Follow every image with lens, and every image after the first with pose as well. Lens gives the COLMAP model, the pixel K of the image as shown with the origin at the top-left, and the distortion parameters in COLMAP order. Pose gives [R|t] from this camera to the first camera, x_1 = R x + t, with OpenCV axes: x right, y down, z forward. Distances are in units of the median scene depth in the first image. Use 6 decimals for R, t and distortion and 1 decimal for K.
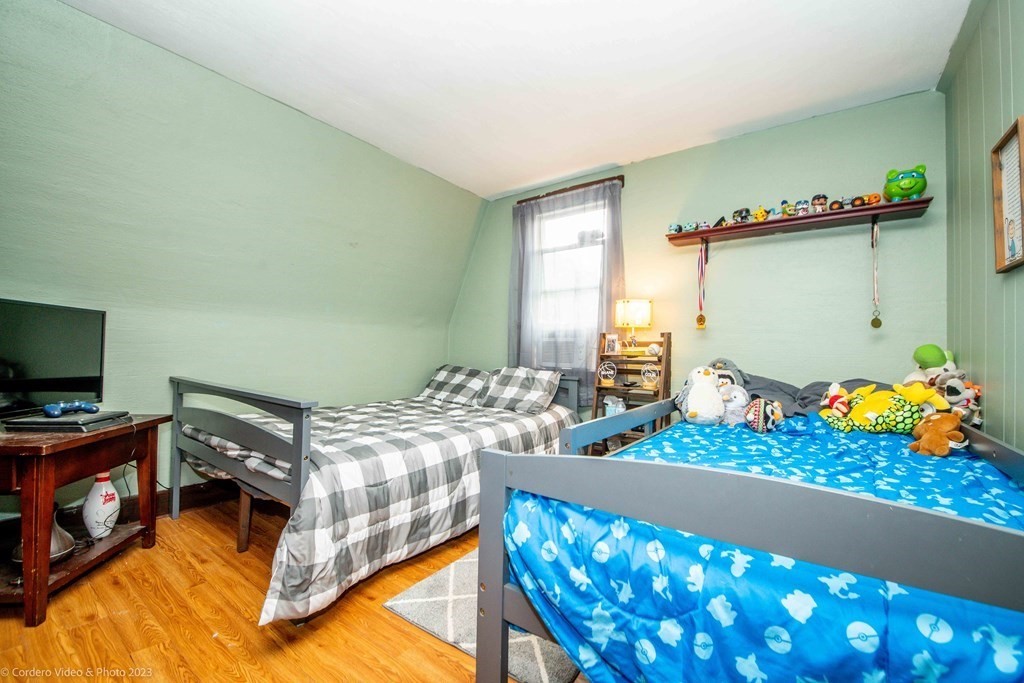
lens RADIAL K [[427.1, 0, 513.2], [0, 427.1, 342.9], [0, 0, 1]] dist [0.026052, -0.024291]
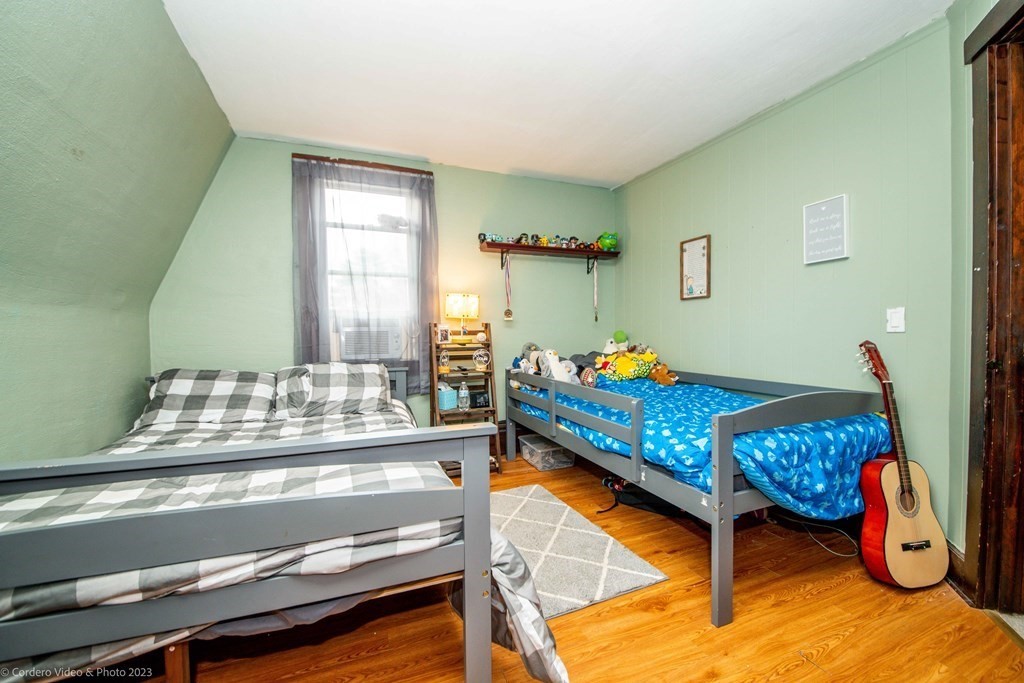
lens RADIAL K [[427.1, 0, 513.2], [0, 427.1, 342.9], [0, 0, 1]] dist [0.026052, -0.024291]
pose [[0.505179, -0.045380, 0.861821, -0.643007], [0.002341, 0.998685, 0.051215, -0.030322], [-0.863011, -0.023855, 0.504621, 0.328027]]
